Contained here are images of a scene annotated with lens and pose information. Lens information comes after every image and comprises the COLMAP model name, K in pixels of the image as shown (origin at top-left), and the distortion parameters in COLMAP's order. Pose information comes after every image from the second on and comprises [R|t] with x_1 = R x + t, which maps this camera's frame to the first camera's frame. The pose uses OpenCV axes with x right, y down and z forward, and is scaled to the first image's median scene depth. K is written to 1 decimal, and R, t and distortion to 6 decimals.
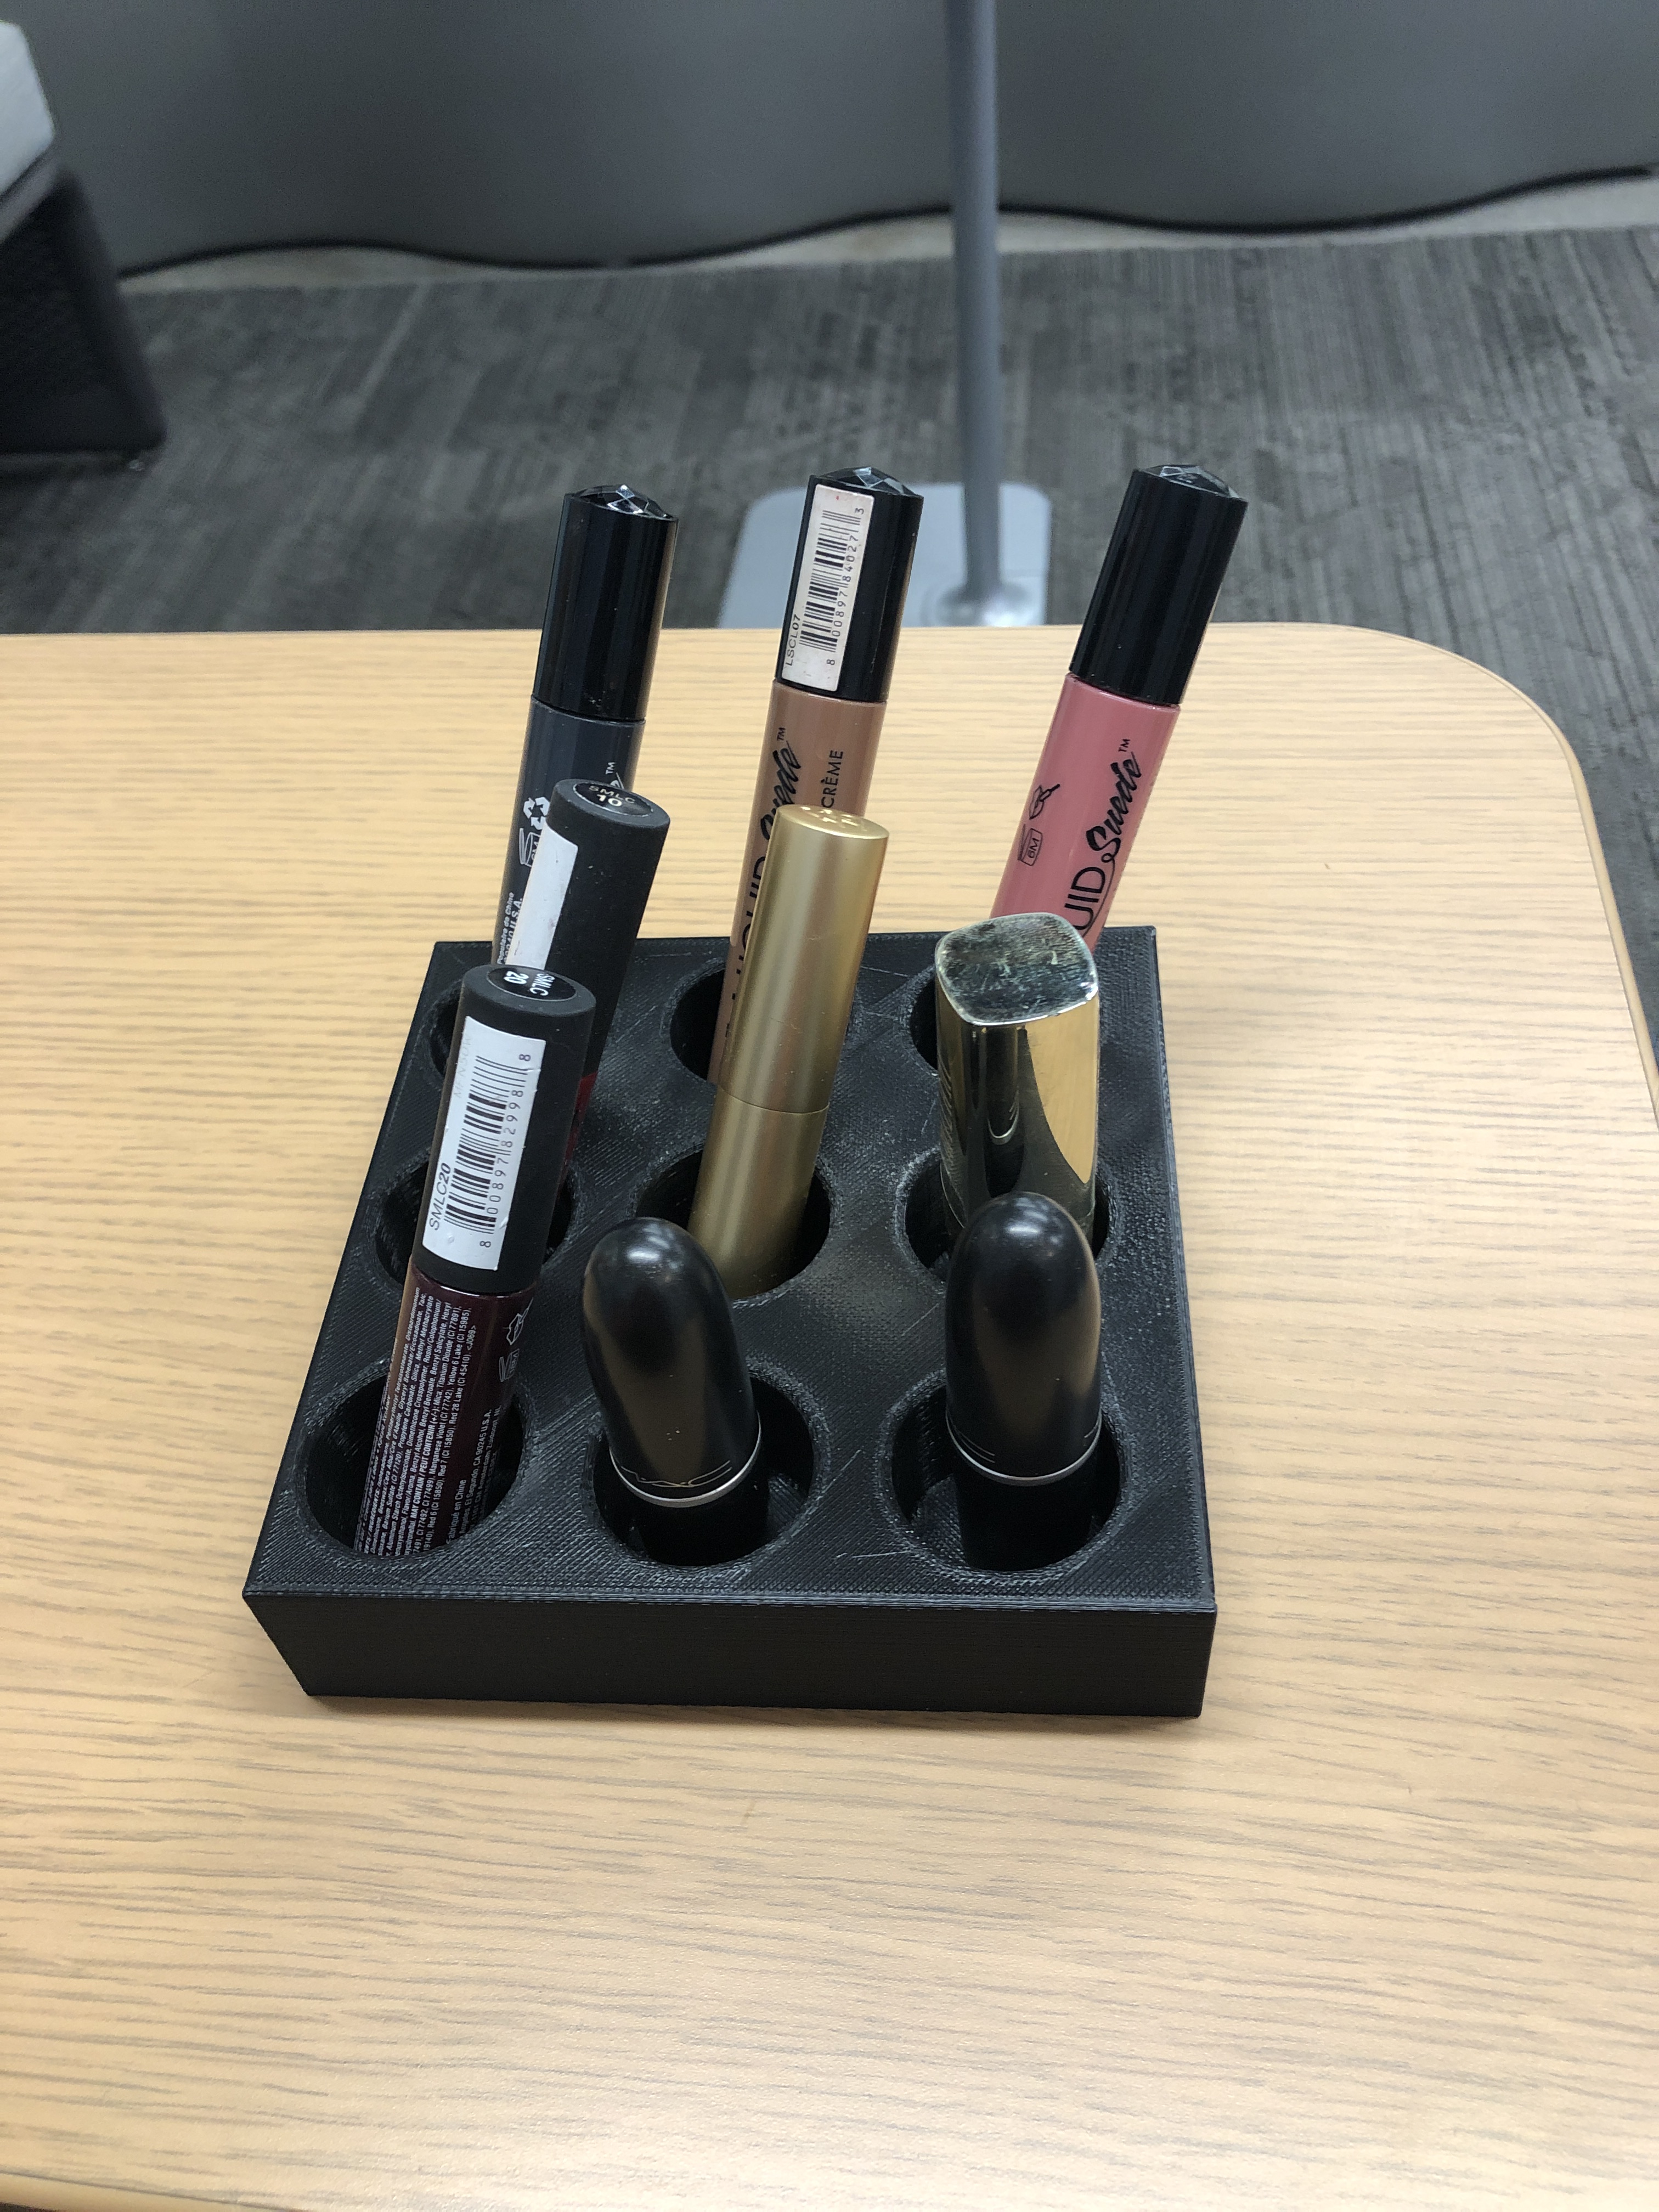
lens RADIAL K [[1839.7, 0, 807.0], [0, 1839.7, 1095.3], [0, 0, 1]] dist [0.001728, -0.011515]
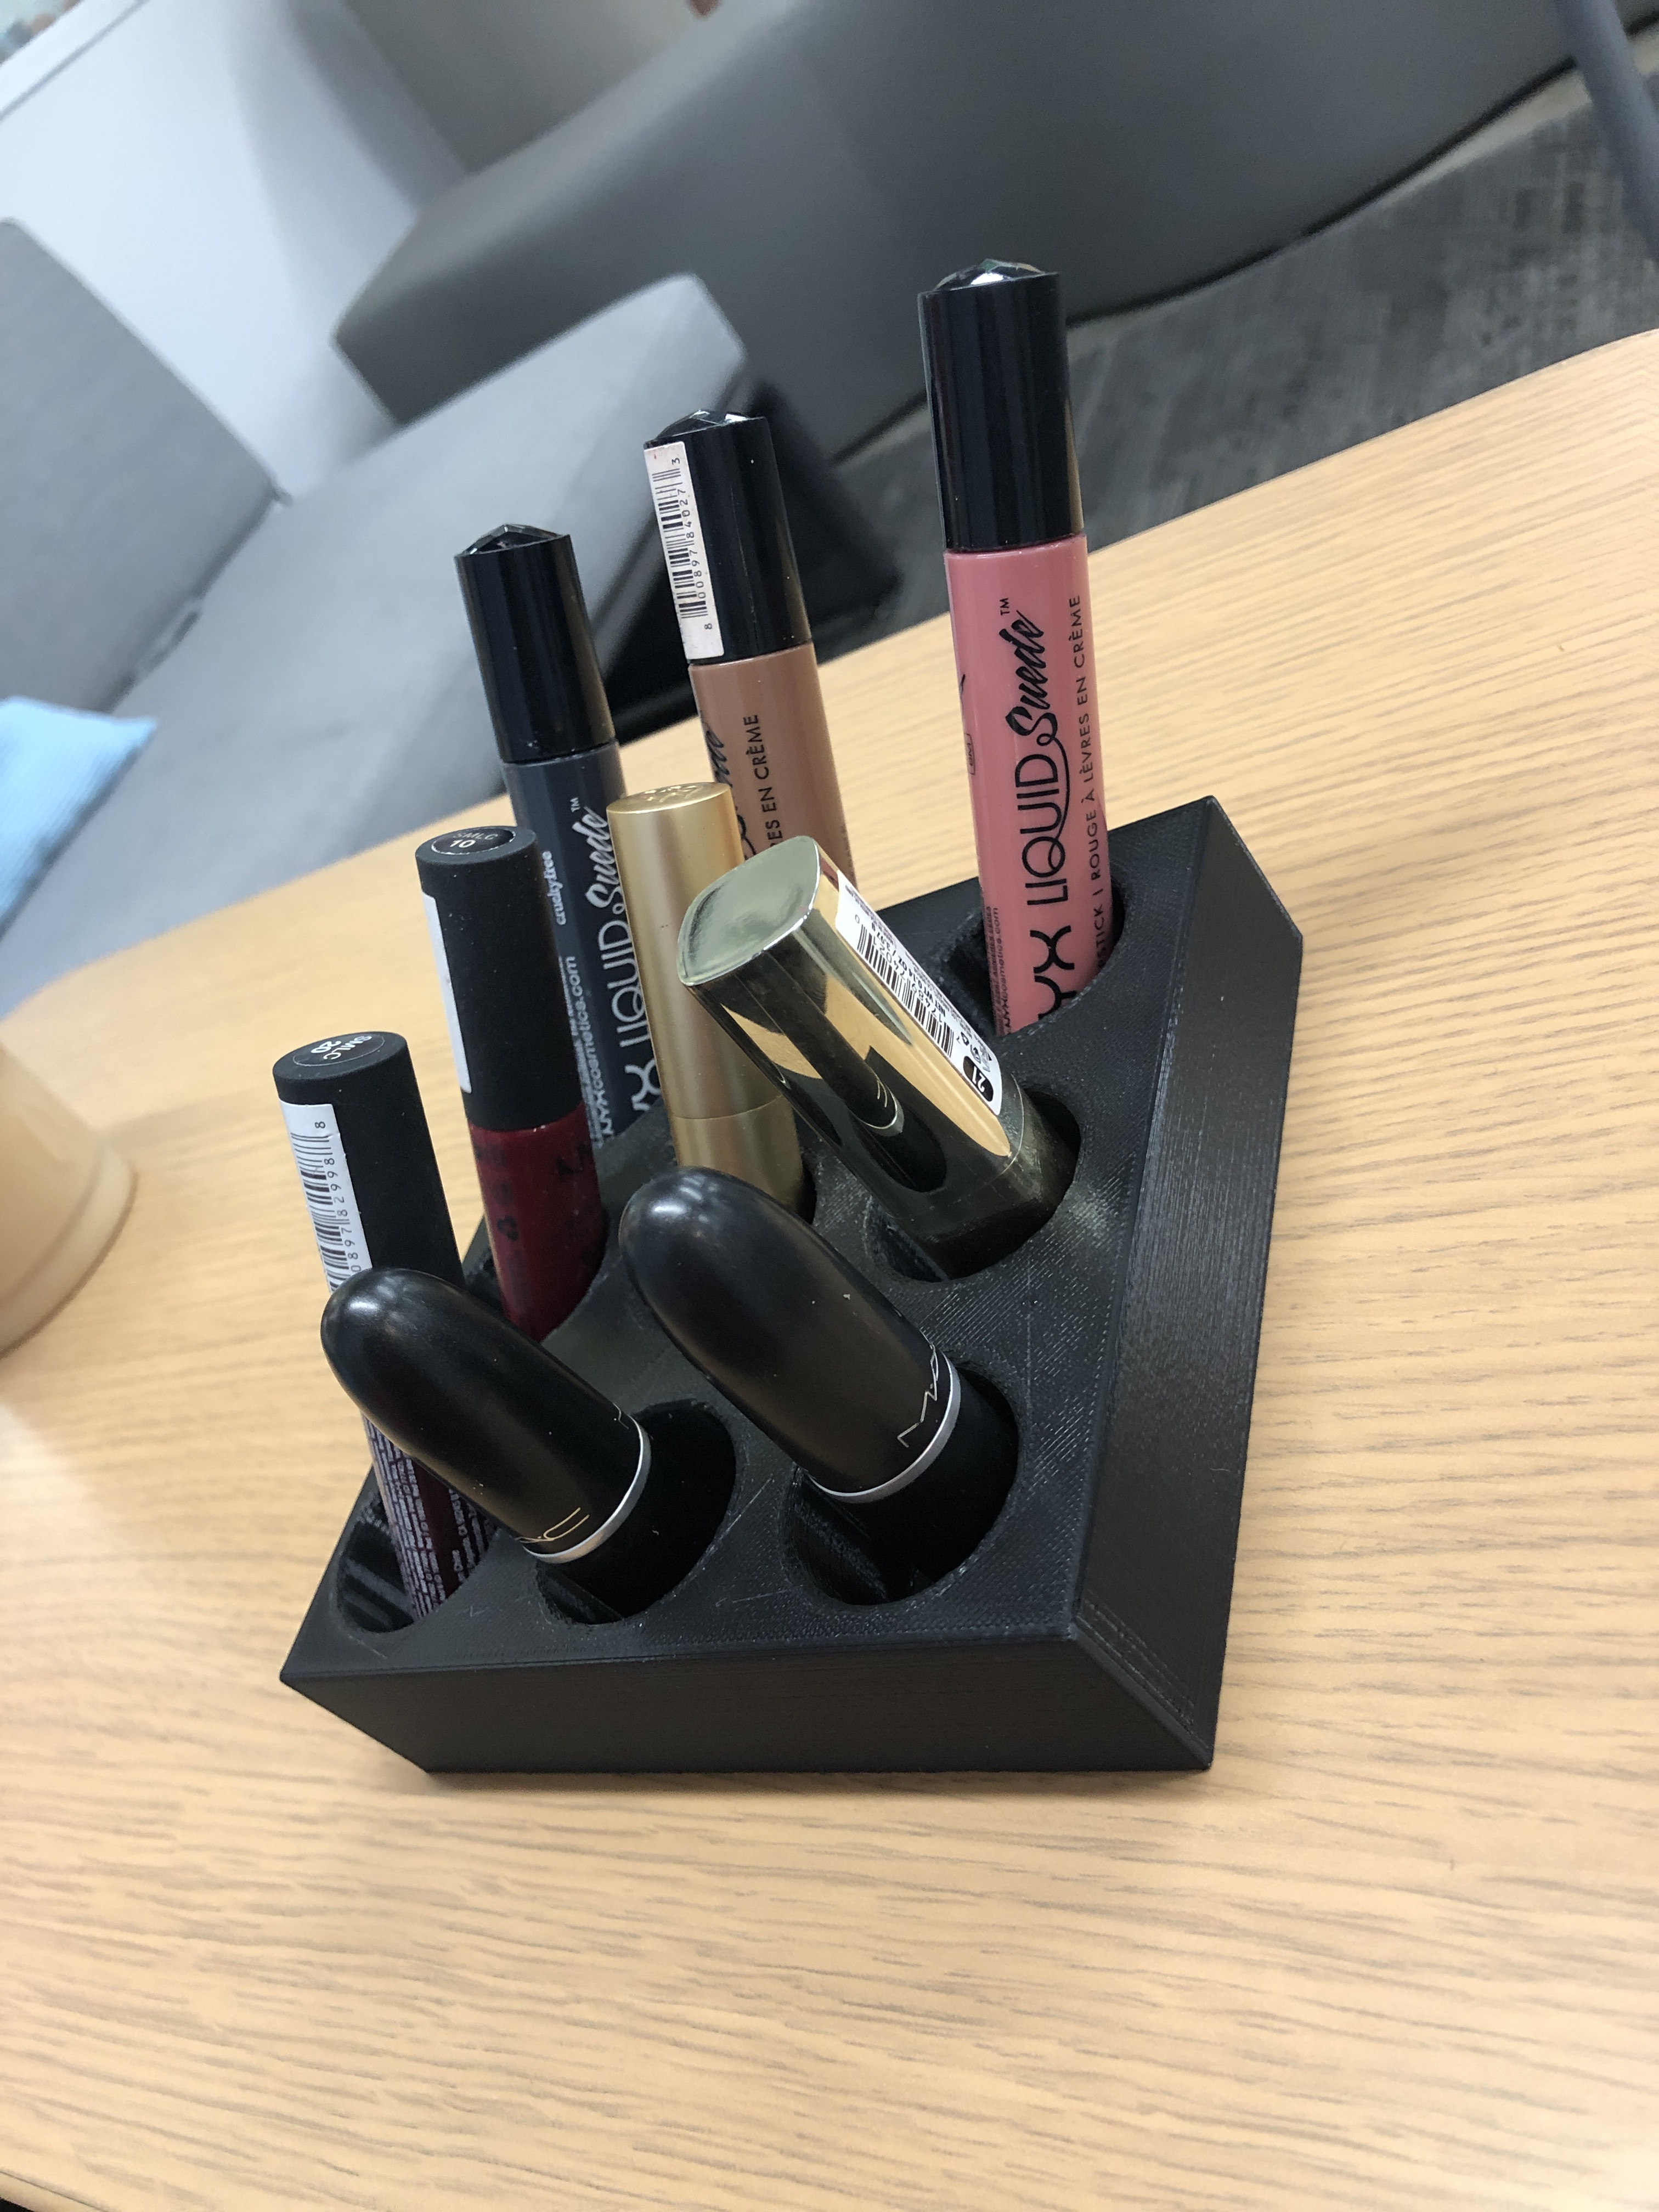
lens RADIAL K [[1839.7, 0, 792.1], [0, 1839.7, 1102.9], [0, 0, 1]] dist [0.001728, -0.011515]
pose [[0.848792, -0.205115, -0.487319, 0.447263], [0.193735, 0.978236, -0.074305, 0.073992], [0.491954, -0.031341, 0.870057, 0.212120]]
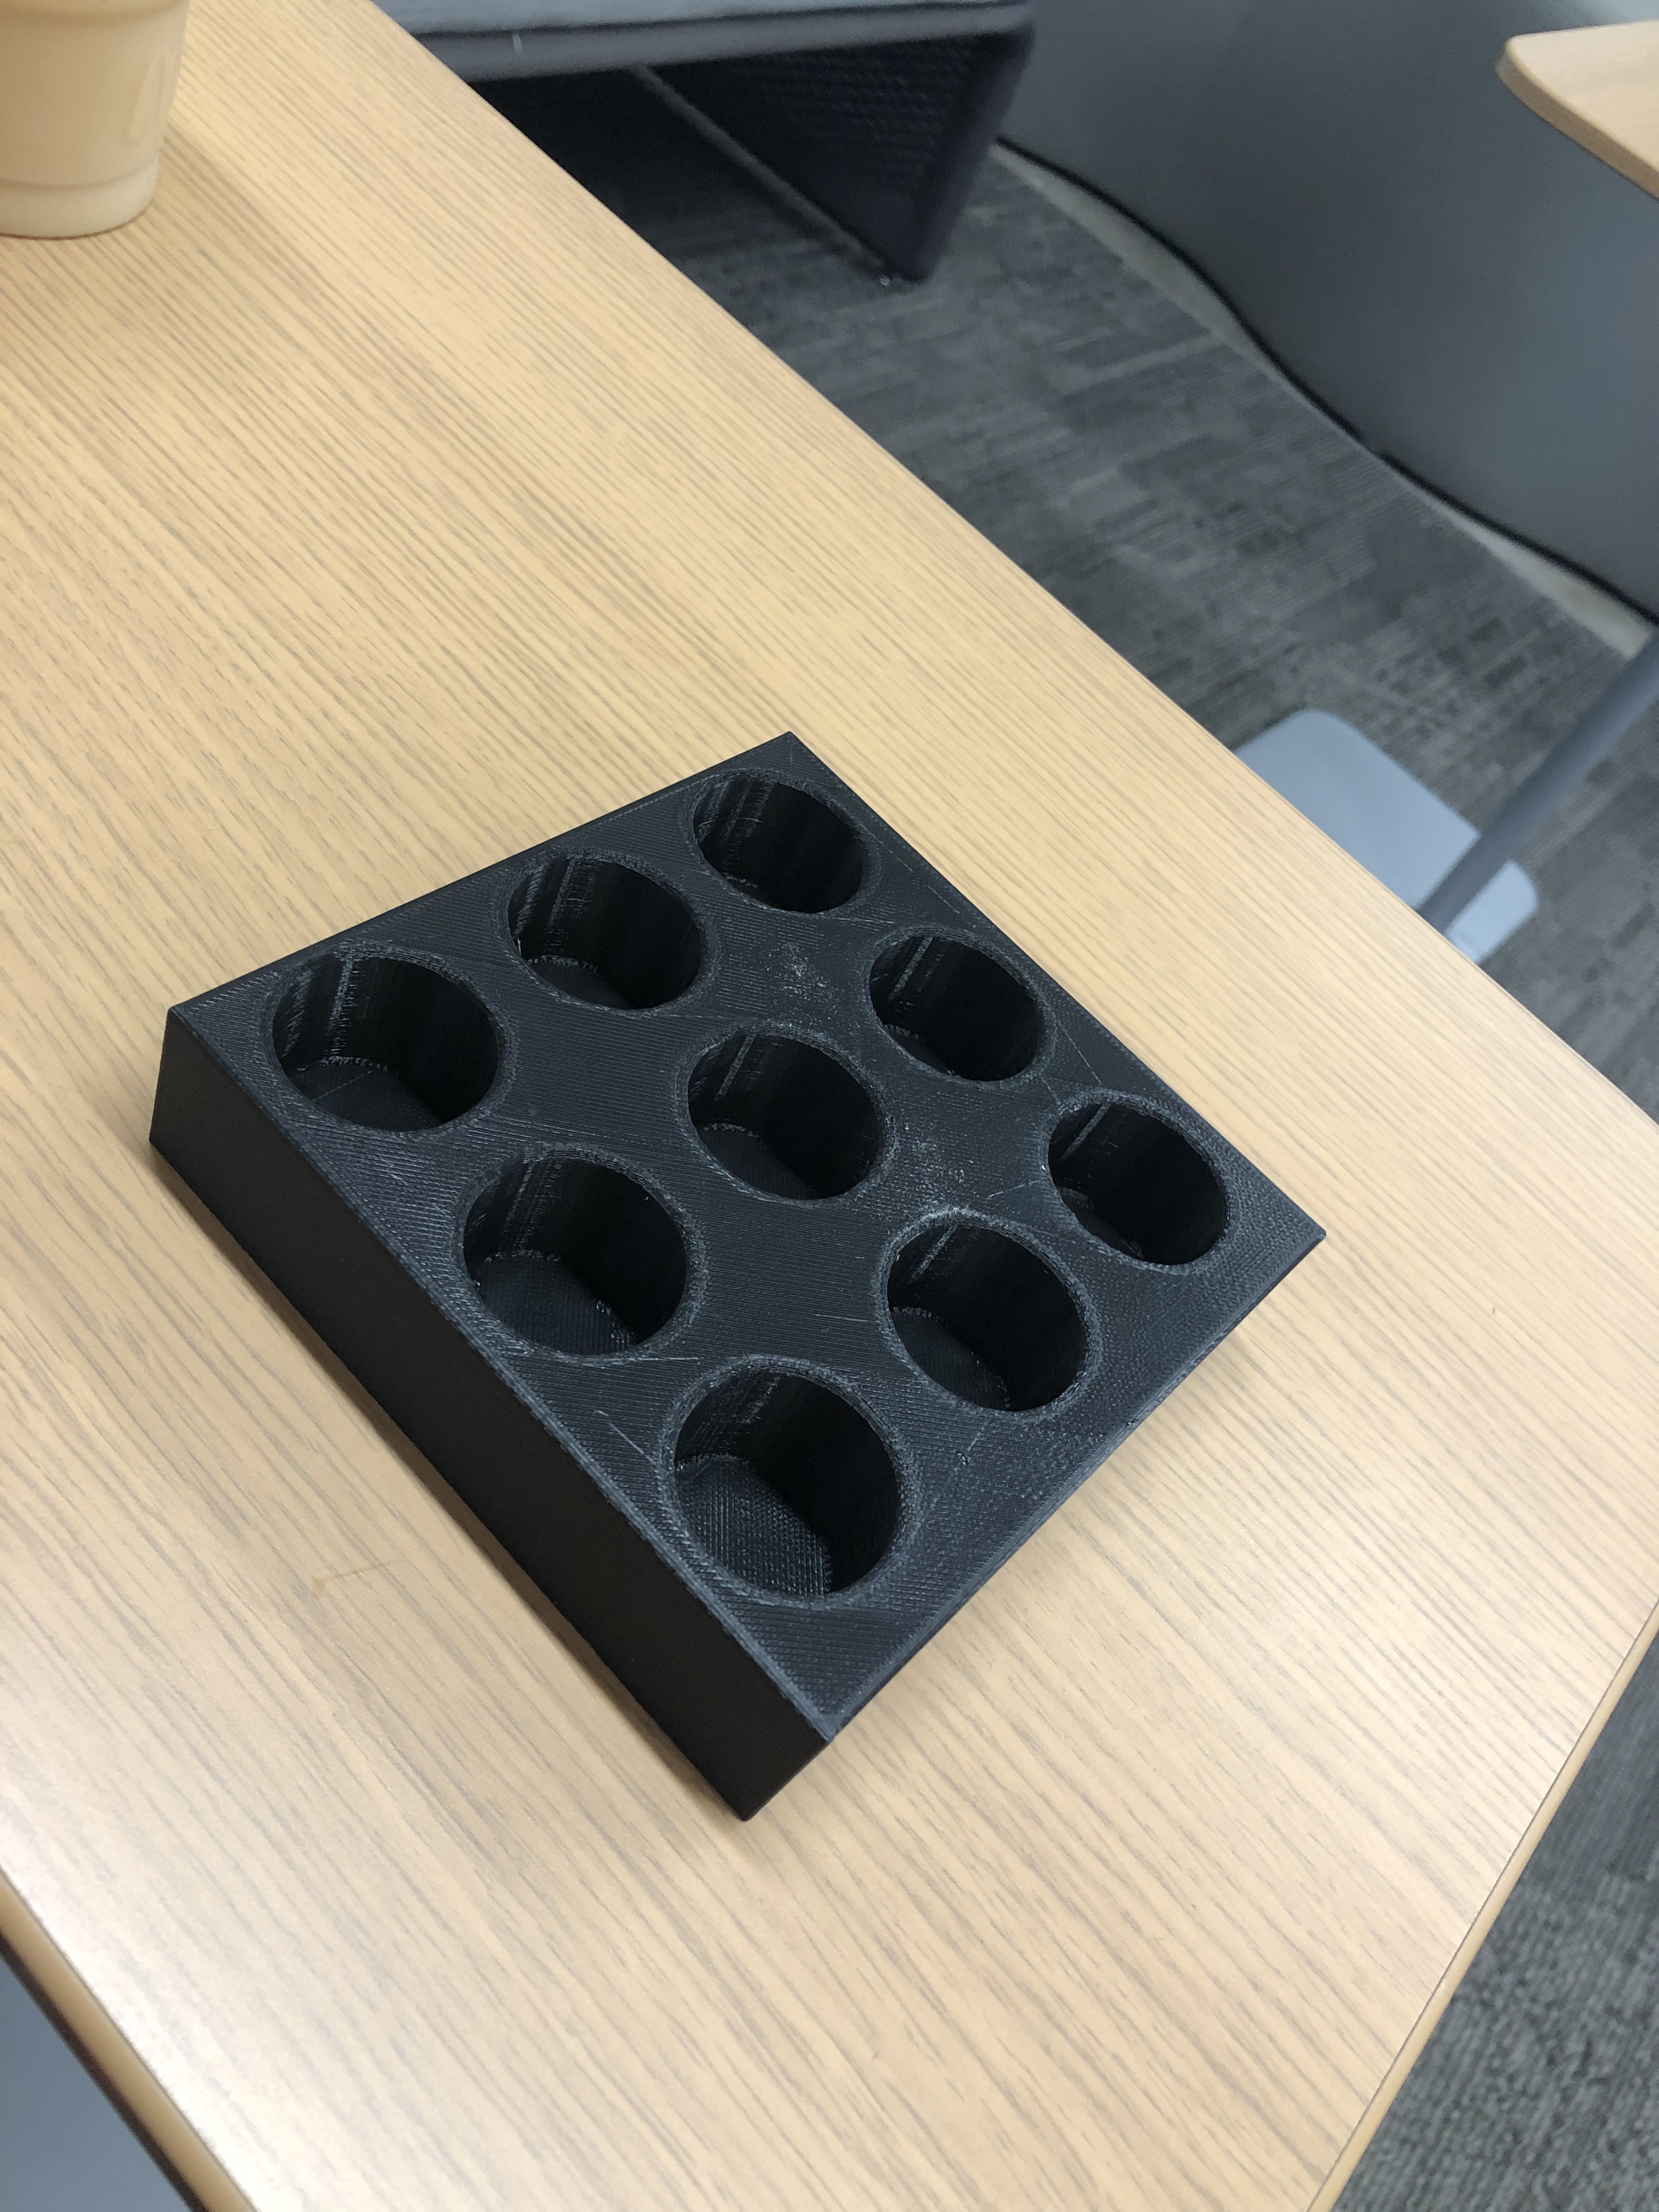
lens RADIAL K [[1839.7, 0, 825.2], [0, 1839.7, 1084.9], [0, 0, 1]] dist [0.001728, -0.011515]
pose [[0.724761, 0.683423, -0.087489, 0.048494], [-0.685978, 0.727621, 0.001183, 0.032953], [0.064467, 0.059159, 0.996165, 0.040137]]
